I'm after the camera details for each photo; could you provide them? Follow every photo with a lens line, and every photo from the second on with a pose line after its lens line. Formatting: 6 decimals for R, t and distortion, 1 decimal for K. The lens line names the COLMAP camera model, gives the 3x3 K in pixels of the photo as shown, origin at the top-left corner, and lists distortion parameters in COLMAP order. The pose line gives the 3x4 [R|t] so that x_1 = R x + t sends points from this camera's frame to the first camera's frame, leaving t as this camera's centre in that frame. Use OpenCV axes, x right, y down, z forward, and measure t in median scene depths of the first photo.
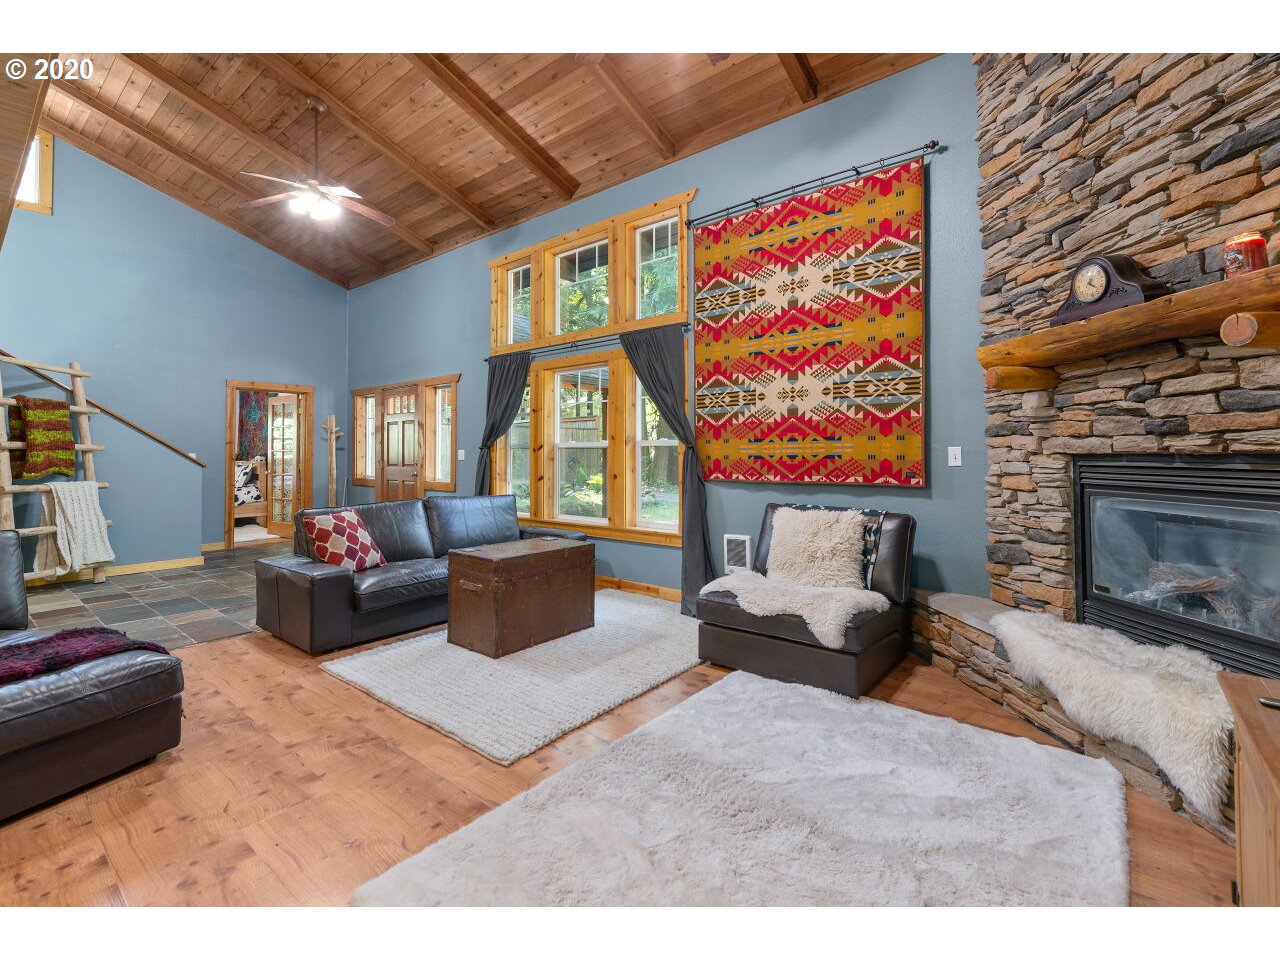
lens RADIAL K [[569.7, 0, 640.6], [0, 569.7, 461.4], [0, 0, 1]] dist [-0.000442, -0.007490]
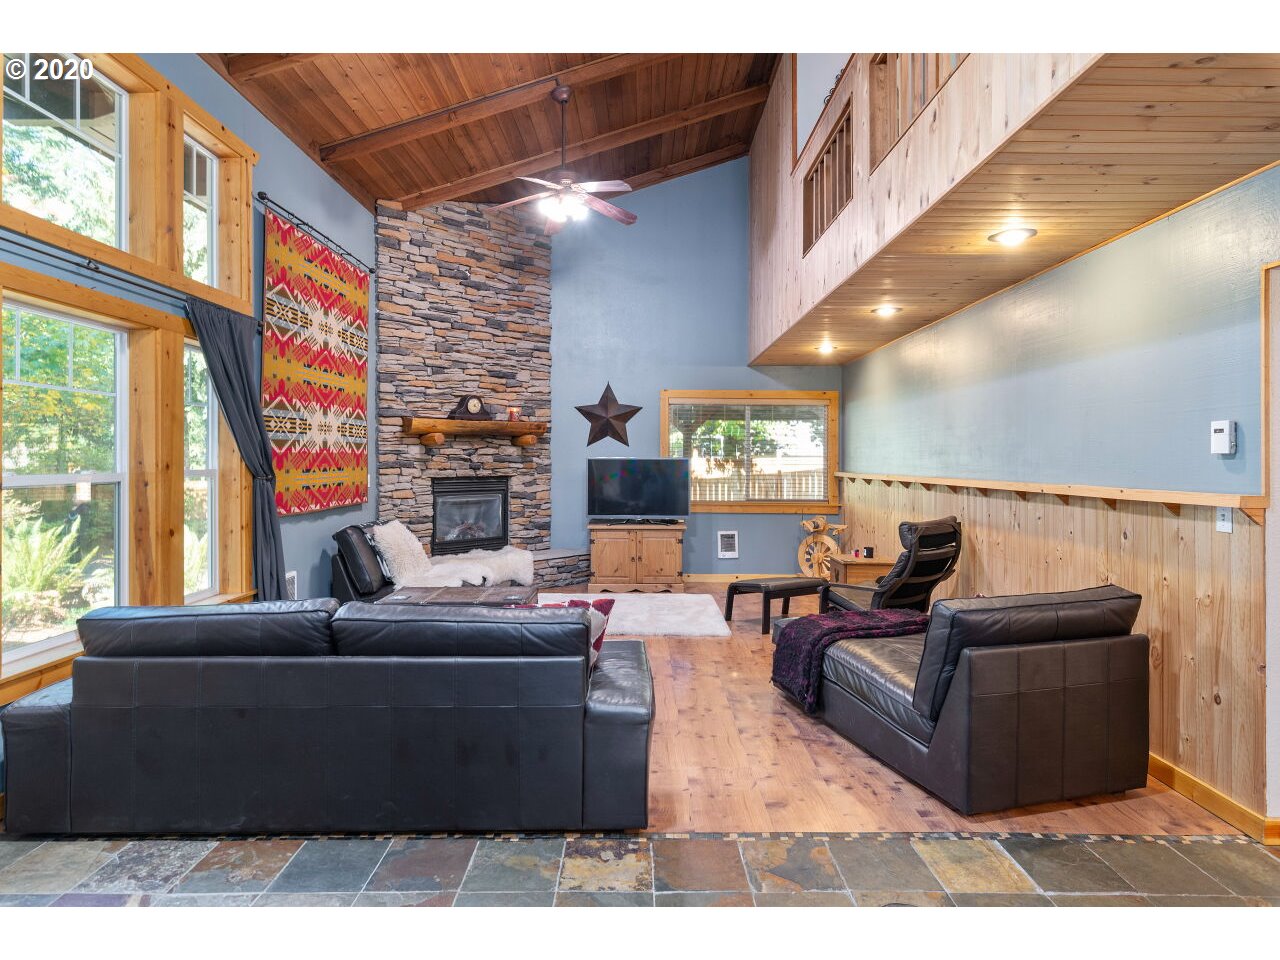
lens RADIAL K [[728.3, 0, 640.0], [0, 728.3, 480.0], [0, 0, 1]] dist [0.000754, 0.000095]
pose [[-0.636614, -0.024730, 0.770786, -1.150264], [0.007391, 0.999244, 0.038165, -0.065358], [-0.771147, 0.029994, -0.635950, 1.377525]]
